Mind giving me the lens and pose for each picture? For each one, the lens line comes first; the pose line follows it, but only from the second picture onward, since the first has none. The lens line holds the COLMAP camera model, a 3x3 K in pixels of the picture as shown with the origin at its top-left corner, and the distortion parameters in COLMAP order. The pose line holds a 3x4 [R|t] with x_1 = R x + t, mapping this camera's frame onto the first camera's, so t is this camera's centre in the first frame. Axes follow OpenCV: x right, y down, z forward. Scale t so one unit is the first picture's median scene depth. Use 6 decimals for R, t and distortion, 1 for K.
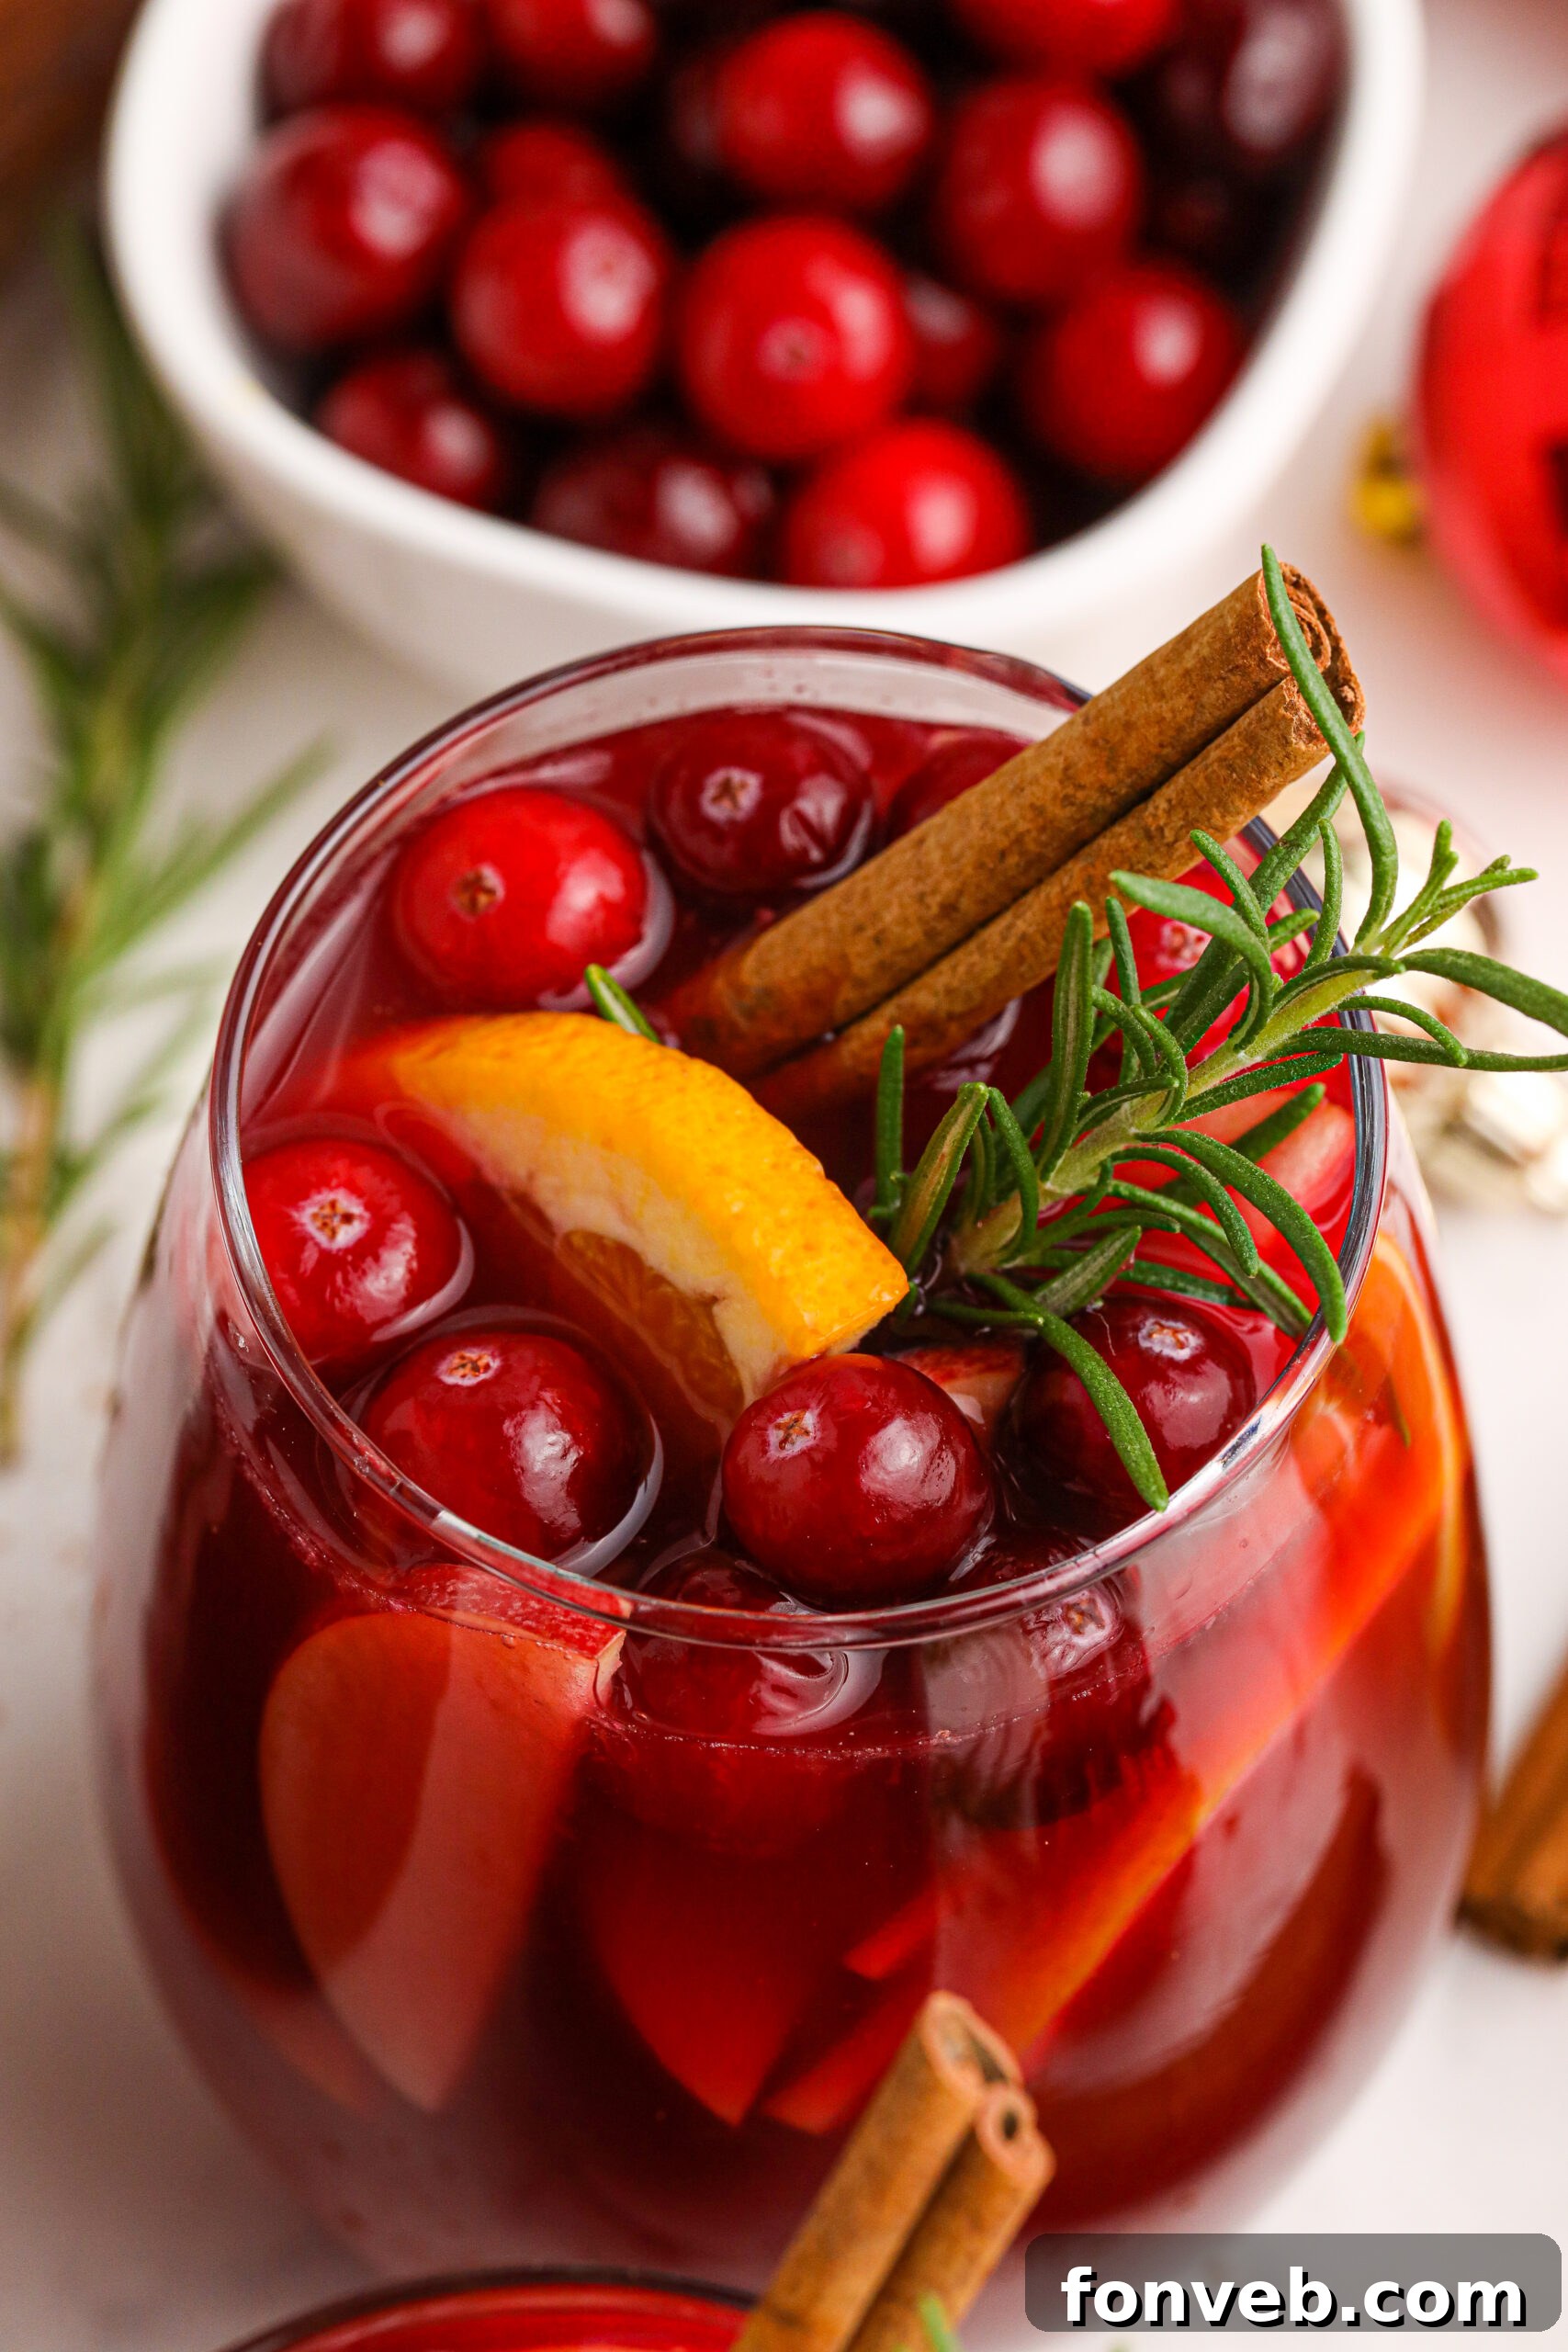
lens RADIAL K [[9265.4, 0, 829.1], [0, 9265.4, 1353.9], [0, 0, 1]] dist [0.198333, 0.000000]
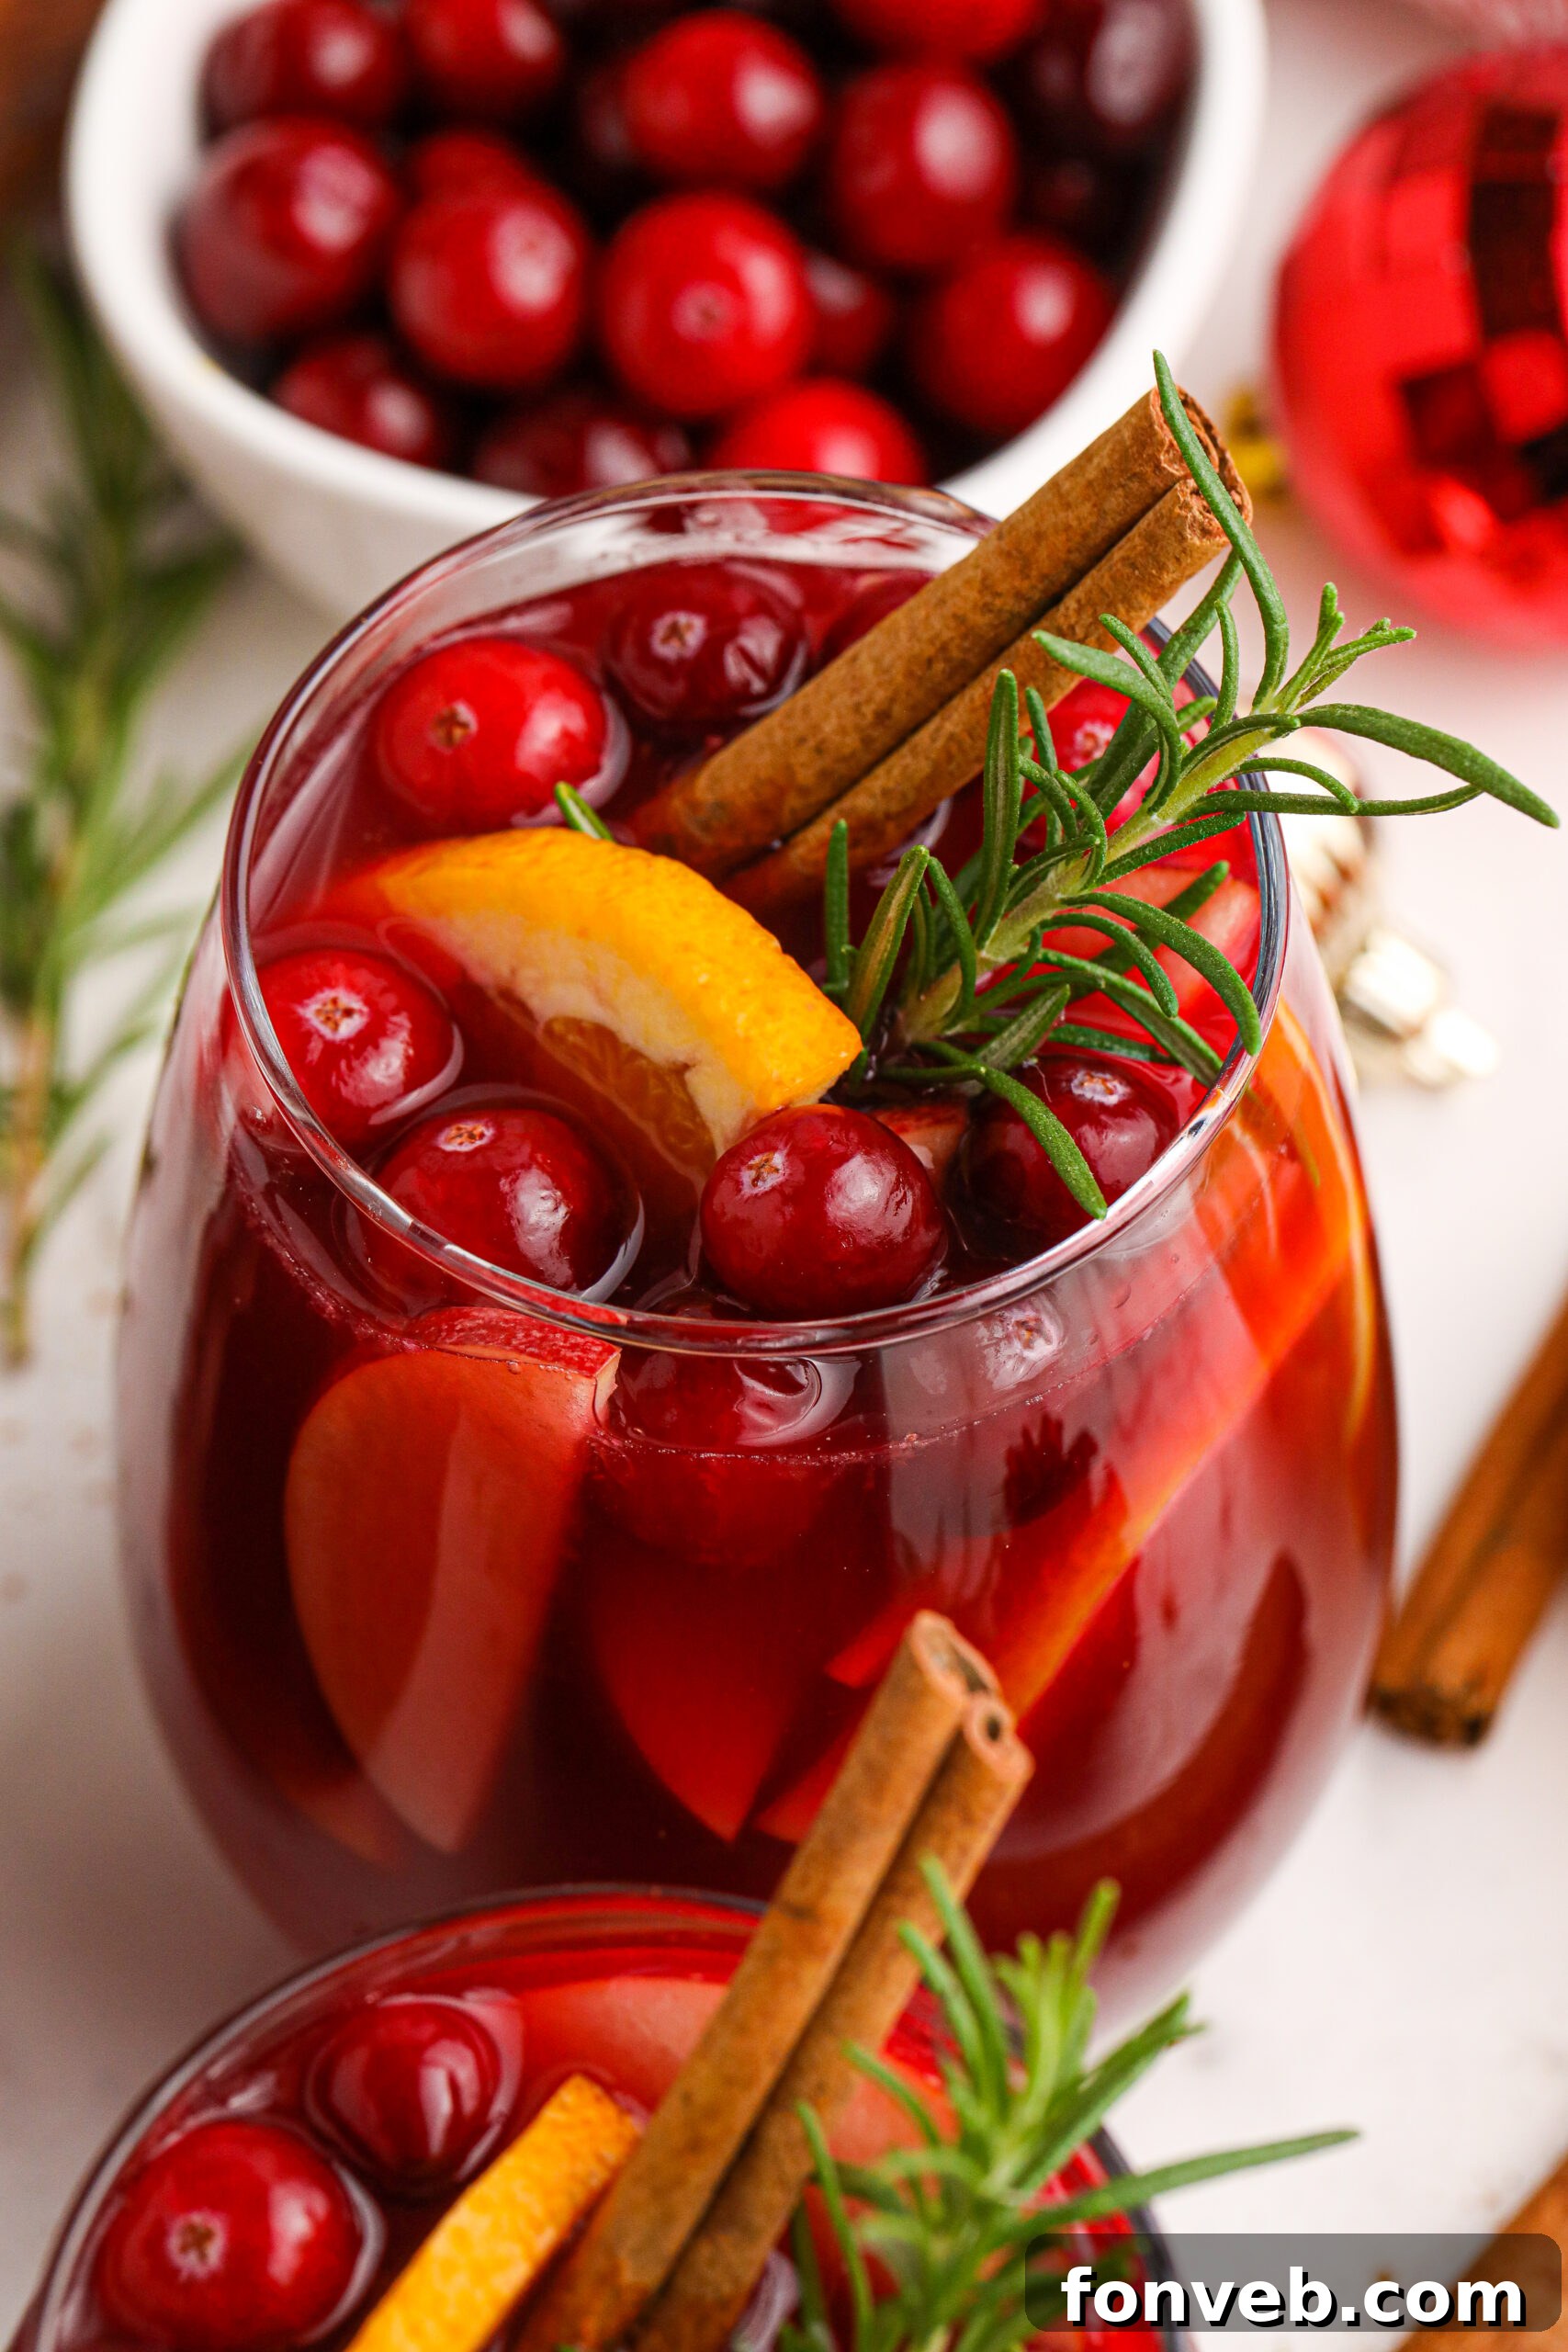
lens RADIAL K [[9265.4, 0, 857.1], [0, 9265.4, 1245.5], [0, 0, 1]] dist [0.198333, 0.000000]
pose [[0.998972, -0.039445, 0.022317, -0.017331], [0.040919, 0.996708, -0.069991, 0.092585], [-0.019482, 0.070832, 0.997298, -0.097591]]
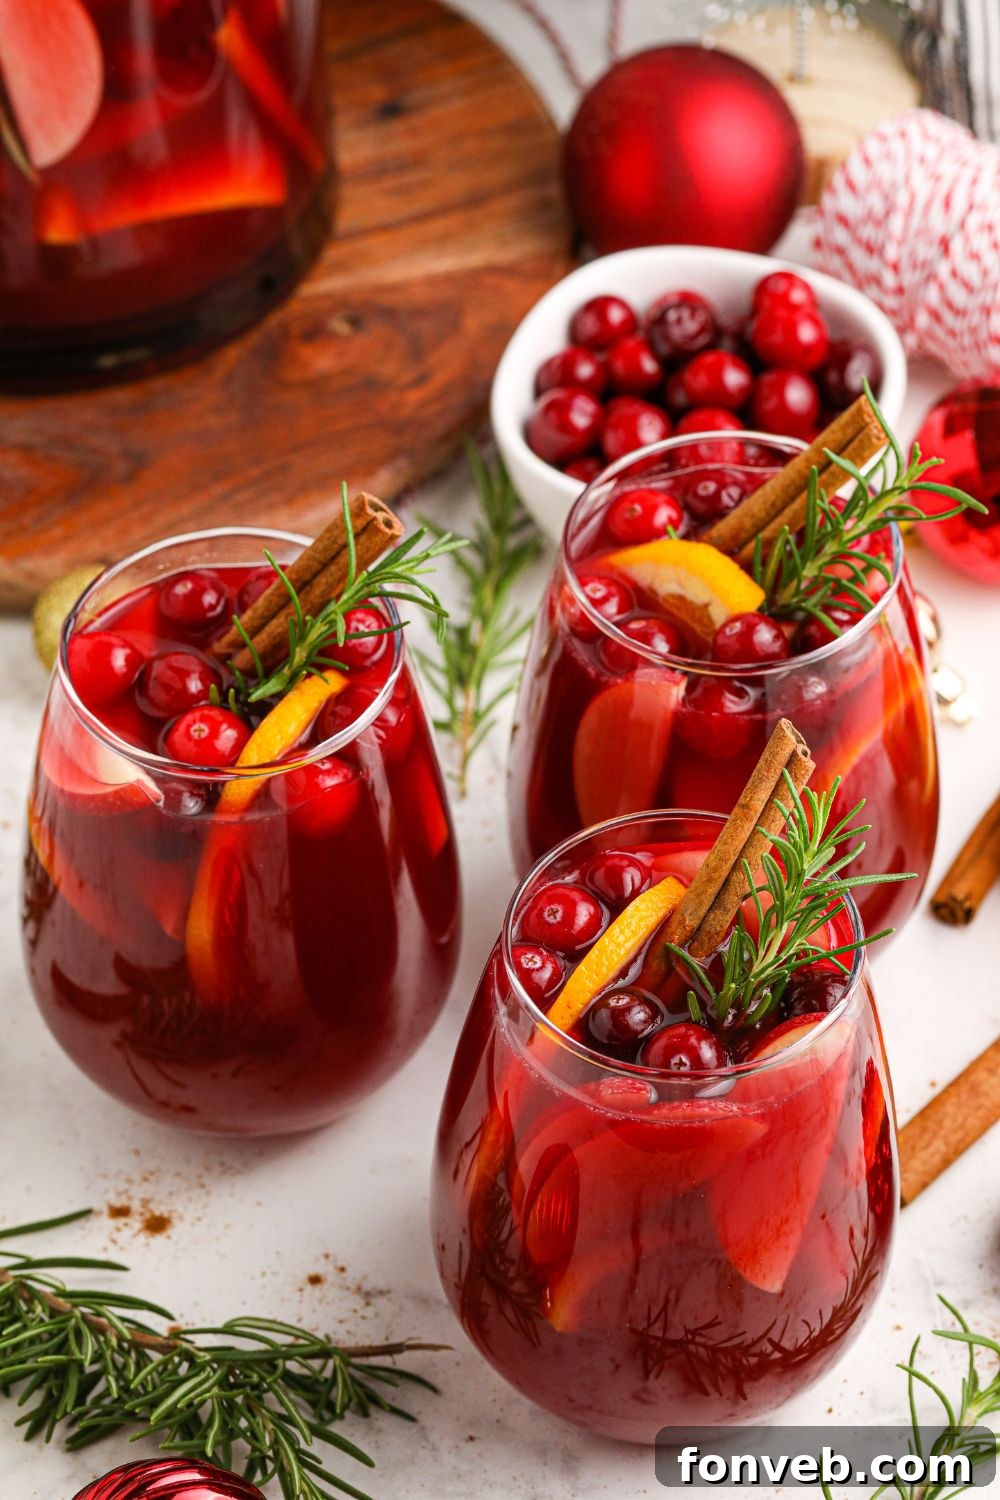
lens RADIAL K [[5909.6, 0, 637.0], [0, 5909.6, 718.5], [0, 0, 1]] dist [0.198333, 0.000000]
pose [[0.999775, -0.012386, 0.017223, -0.076318], [0.016531, 0.963674, -0.266569, 0.612179], [-0.013296, 0.266794, 0.963662, -1.086277]]
